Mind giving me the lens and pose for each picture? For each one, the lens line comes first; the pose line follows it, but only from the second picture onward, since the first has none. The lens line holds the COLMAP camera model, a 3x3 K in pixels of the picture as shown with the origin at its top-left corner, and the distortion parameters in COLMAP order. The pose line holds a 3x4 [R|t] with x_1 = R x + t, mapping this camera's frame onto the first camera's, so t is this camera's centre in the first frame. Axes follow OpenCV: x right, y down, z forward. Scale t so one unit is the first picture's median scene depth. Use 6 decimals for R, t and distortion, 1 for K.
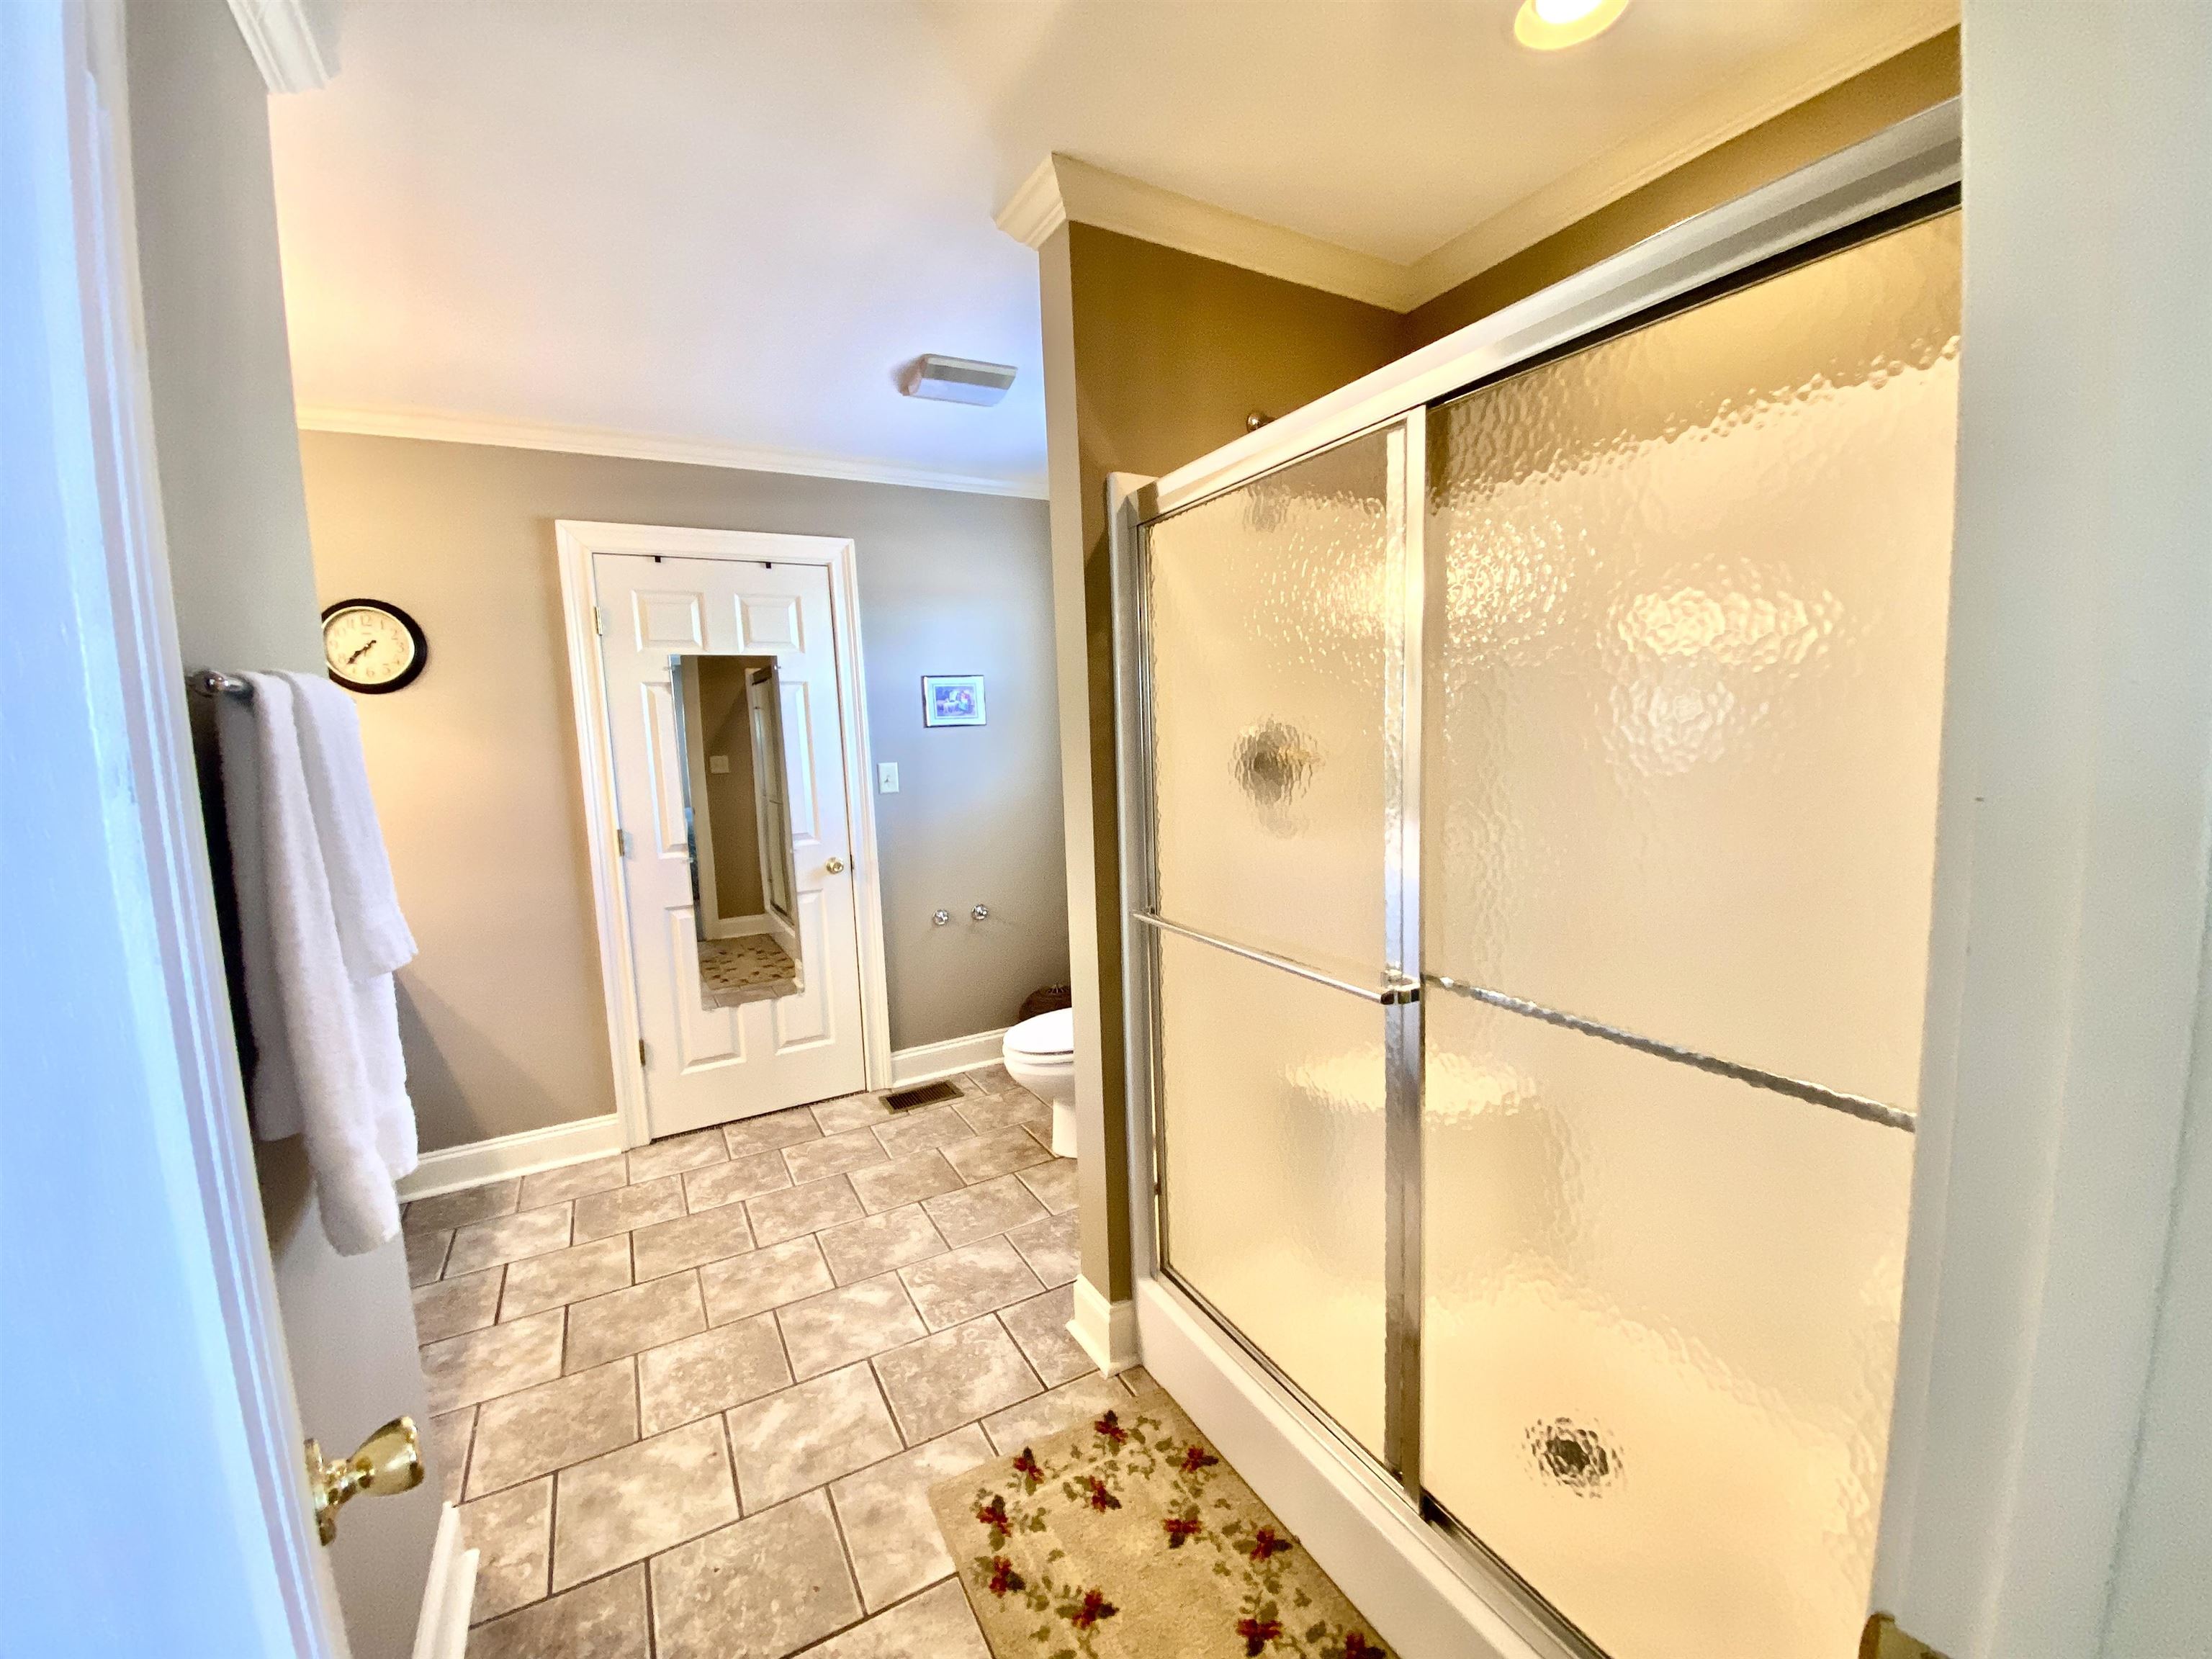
lens RADIAL K [[888.7, 0, 1106.0], [0, 888.7, 829.5], [0, 0, 1]] dist [0.027979, -0.026291]
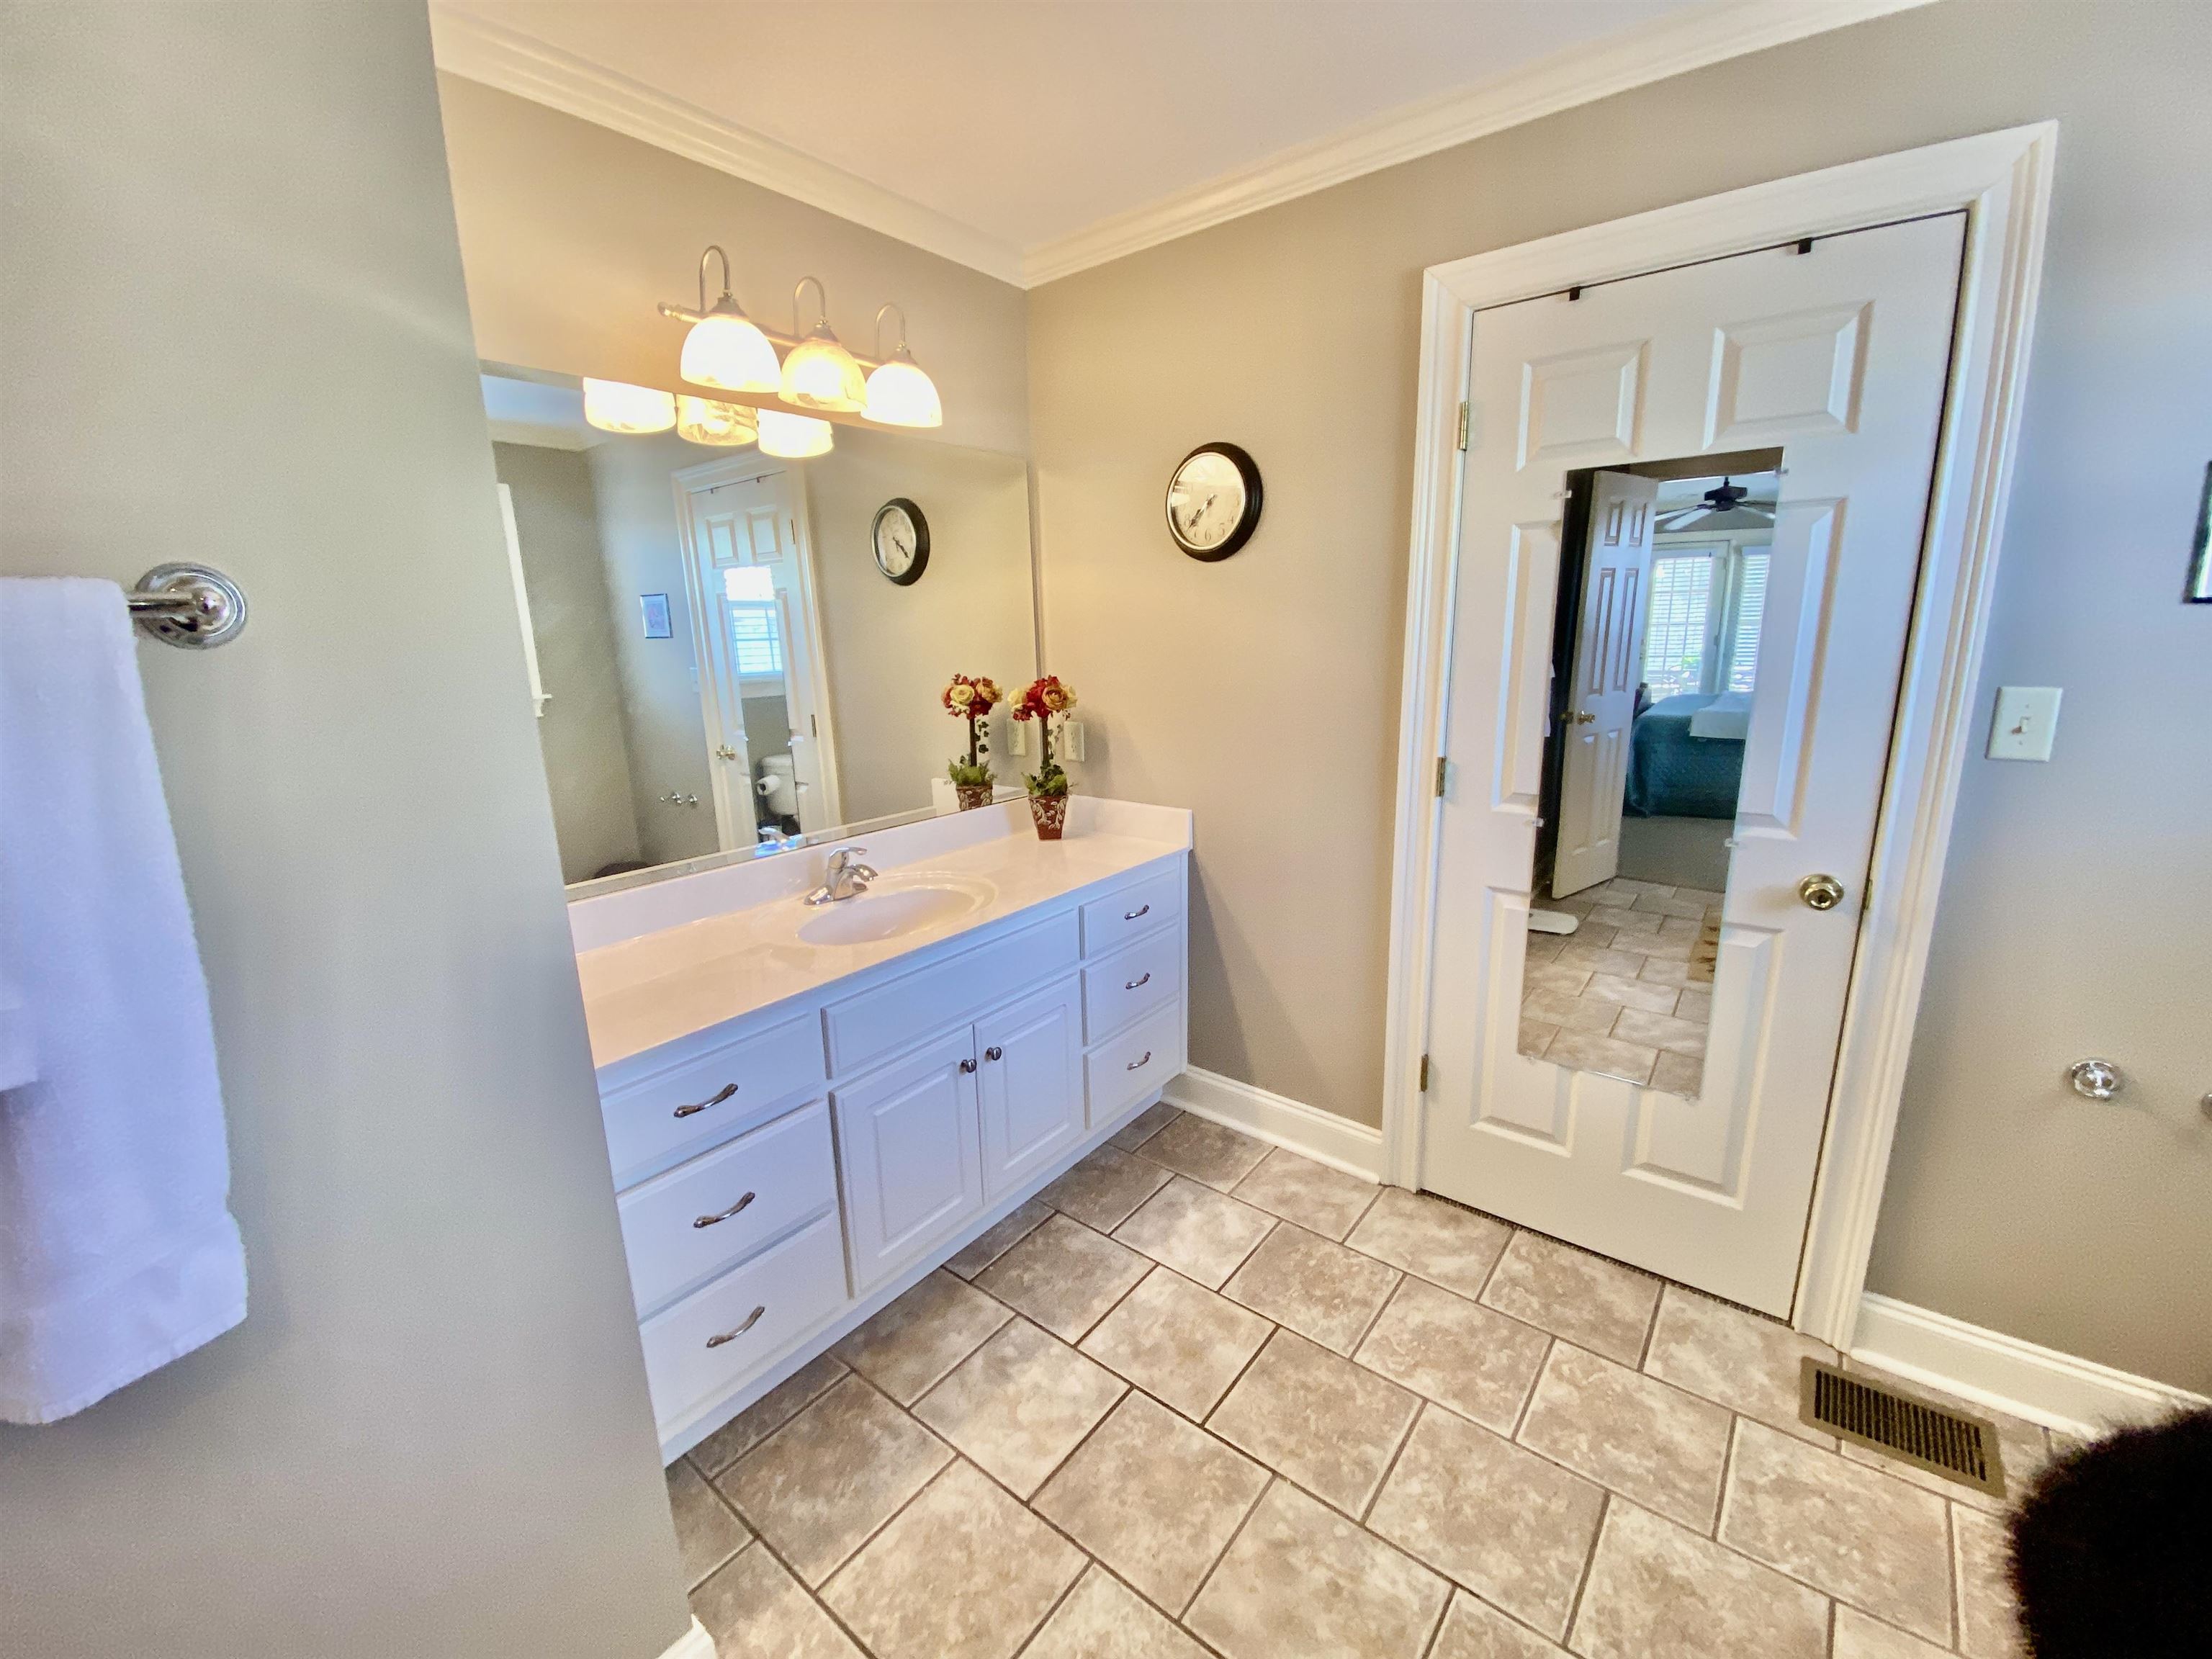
lens RADIAL K [[888.7, 0, 1106.0], [0, 888.7, 829.5], [0, 0, 1]] dist [0.027979, -0.026291]
pose [[0.384551, 0.234107, -0.892925, -0.032383], [-0.096157, 0.972204, 0.213481, -0.065718], [0.918082, 0.003766, 0.396372, 0.506415]]
